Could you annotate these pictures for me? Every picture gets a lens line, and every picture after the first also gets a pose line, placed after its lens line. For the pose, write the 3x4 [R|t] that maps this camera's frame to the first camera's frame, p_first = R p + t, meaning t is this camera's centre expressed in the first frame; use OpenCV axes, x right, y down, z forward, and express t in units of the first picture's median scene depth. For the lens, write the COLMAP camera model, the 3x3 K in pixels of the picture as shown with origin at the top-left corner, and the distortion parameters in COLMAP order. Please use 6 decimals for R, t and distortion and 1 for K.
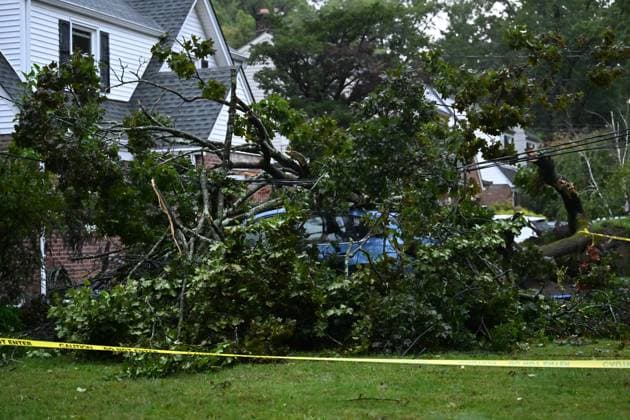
lens RADIAL K [[1212.0, 0, 315.0], [0, 1212.0, 210.0], [0, 0, 1]] dist [-0.021874, -0.084573]
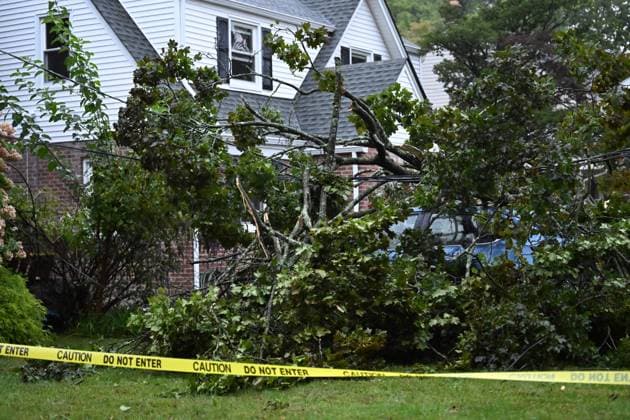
lens RADIAL K [[1212.0, 0, 315.0], [0, 1212.0, 210.0], [0, 0, 1]] dist [-0.021874, -0.084573]
pose [[0.983150, -0.010685, -0.182490, 0.091696], [0.011053, 0.999938, 0.001002, -0.001036], [0.182468, -0.003002, 0.983207, 0.095769]]
